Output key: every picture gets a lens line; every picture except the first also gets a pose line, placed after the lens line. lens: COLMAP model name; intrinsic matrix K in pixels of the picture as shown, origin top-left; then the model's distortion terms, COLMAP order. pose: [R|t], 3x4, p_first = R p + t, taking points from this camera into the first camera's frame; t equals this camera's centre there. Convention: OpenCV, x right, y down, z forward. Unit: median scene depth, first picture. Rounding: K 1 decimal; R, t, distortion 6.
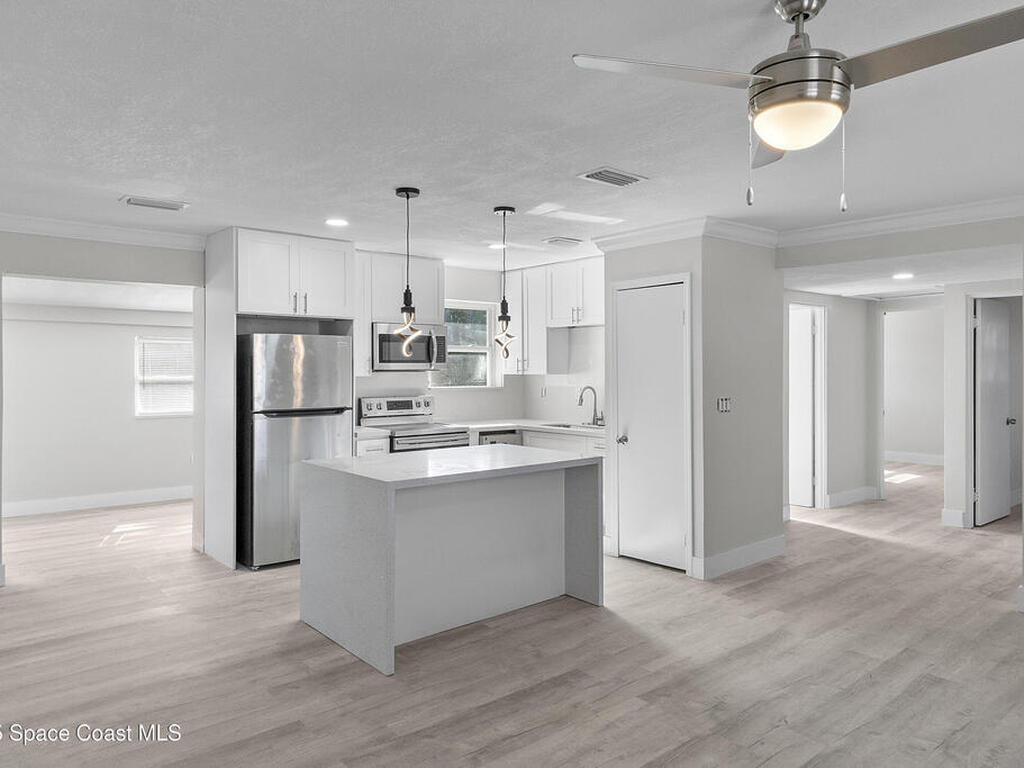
lens RADIAL K [[693.4, 0, 509.1], [0, 693.4, 364.3], [0, 0, 1]] dist [0.008634, -0.008878]
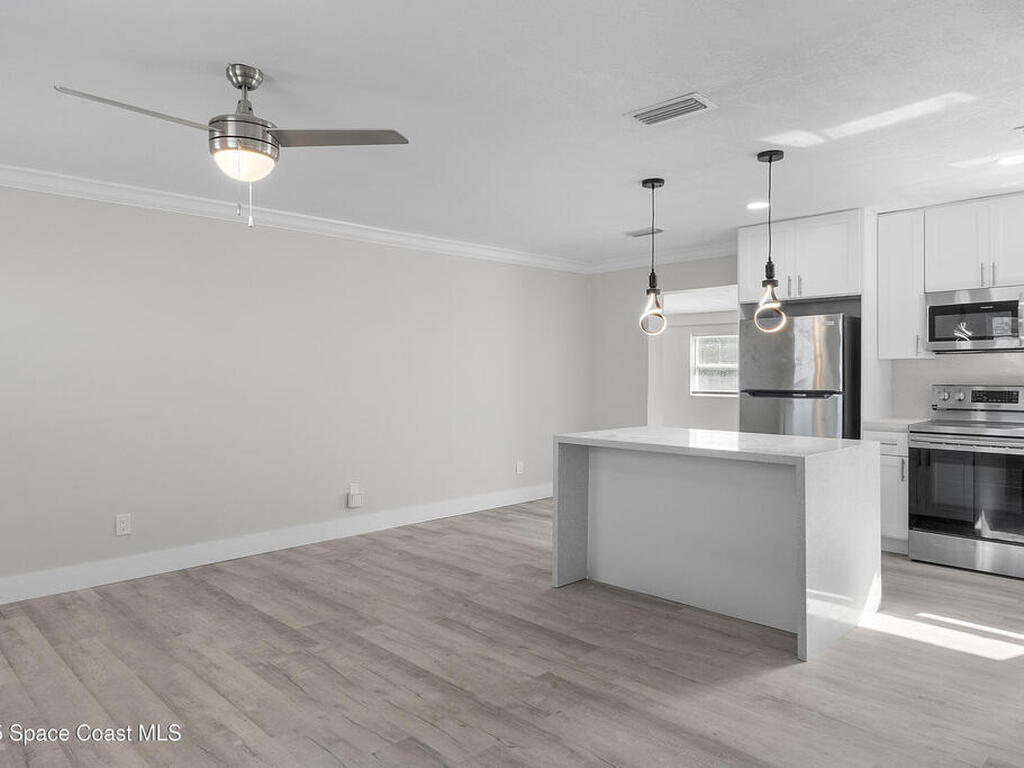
lens RADIAL K [[705.0, 0, 513.2], [0, 705.0, 360.2], [0, 0, 1]] dist [0.010523, -0.007870]
pose [[0.085049, -0.009189, -0.996334, 1.087389], [0.007037, 0.999938, -0.008622, 0.044021], [0.996352, -0.006278, 0.085108, 0.804618]]
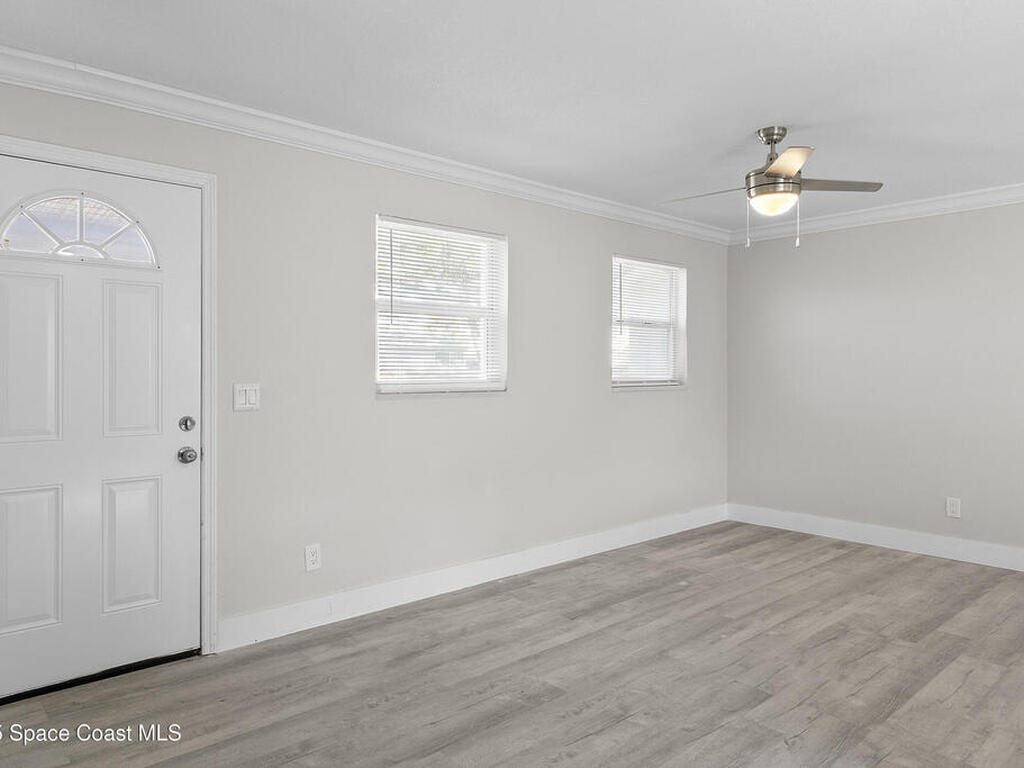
lens RADIAL K [[693.4, 0, 509.1], [0, 693.4, 364.3], [0, 0, 1]] dist [0.008634, -0.008878]
pose [[-0.999516, 0.002287, -0.031028, 0.654630], [0.002710, 0.999904, -0.013603, 0.056993], [0.030994, -0.013681, -0.999426, 1.584239]]
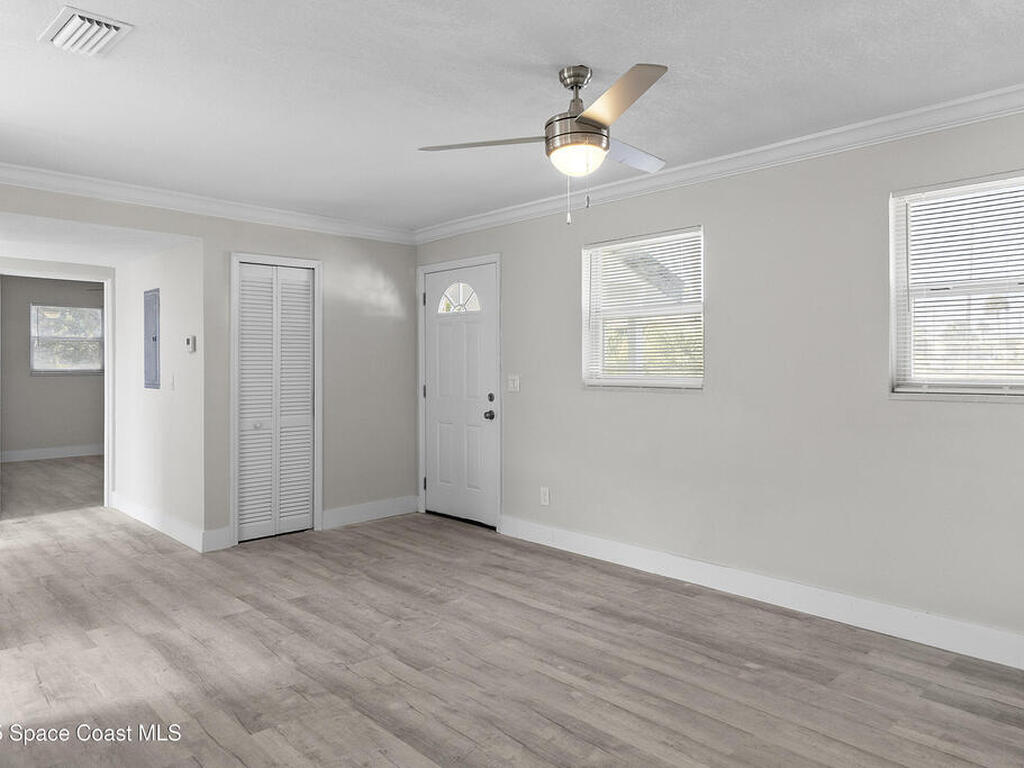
lens RADIAL K [[693.4, 0, 509.1], [0, 693.4, 364.3], [0, 0, 1]] dist [0.008634, -0.008878]
pose [[-0.062665, 0.005952, 0.998017, -0.584635], [-0.003358, 0.999975, -0.006174, 0.054440], [-0.998029, -0.003738, -0.062643, 0.699784]]
